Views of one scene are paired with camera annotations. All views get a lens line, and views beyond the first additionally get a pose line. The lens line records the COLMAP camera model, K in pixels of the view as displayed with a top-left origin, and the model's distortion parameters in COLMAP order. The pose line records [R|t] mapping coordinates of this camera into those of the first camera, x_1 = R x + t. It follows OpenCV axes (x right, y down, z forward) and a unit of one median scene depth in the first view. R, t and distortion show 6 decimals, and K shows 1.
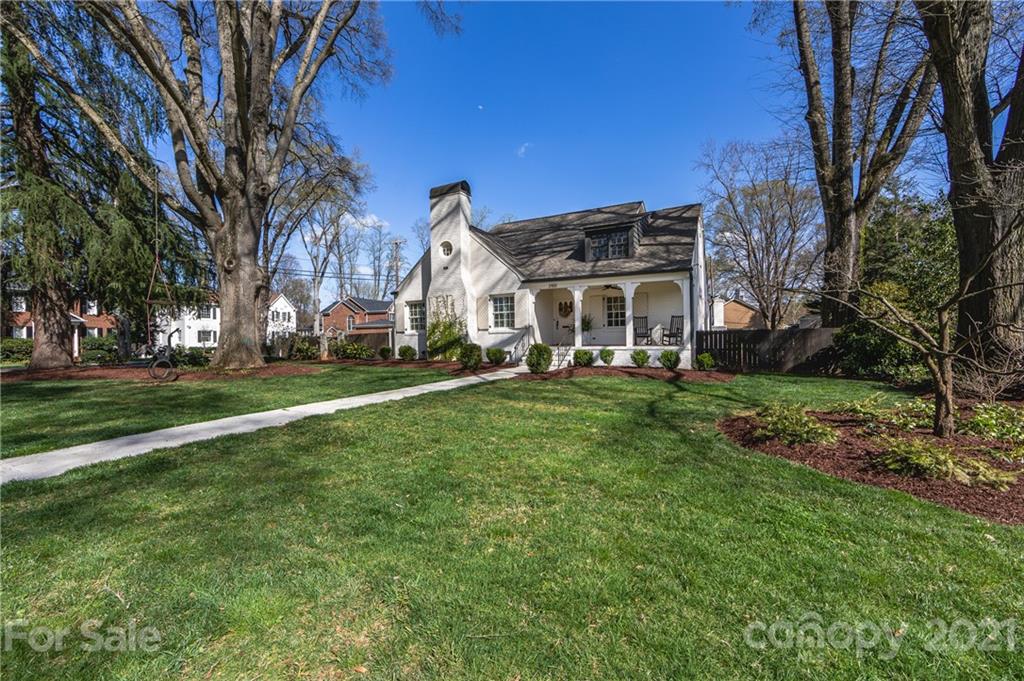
lens RADIAL K [[402.0, 0, 512.9], [0, 402.0, 342.2], [0, 0, 1]] dist [-0.001976, -0.000413]
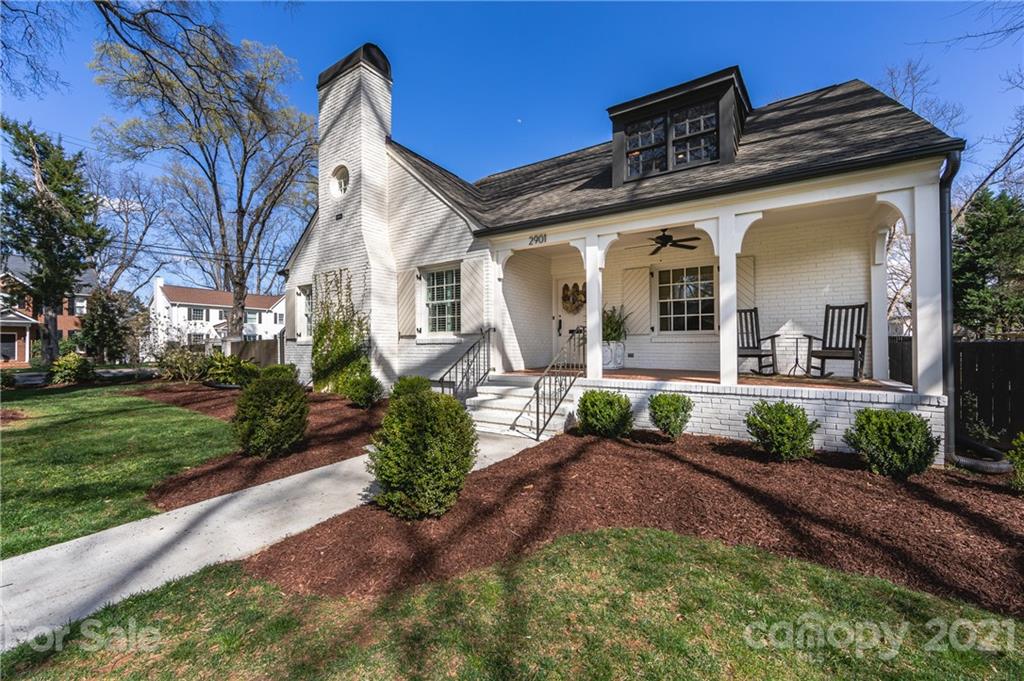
lens RADIAL K [[402.0, 0, 512.9], [0, 402.0, 342.2], [0, 0, 1]] dist [-0.001976, -0.000413]
pose [[0.997018, 0.007144, -0.076835, 0.098973], [-0.007979, 0.999912, -0.010560, -0.019555], [0.076753, 0.011142, 0.996988, 0.515038]]
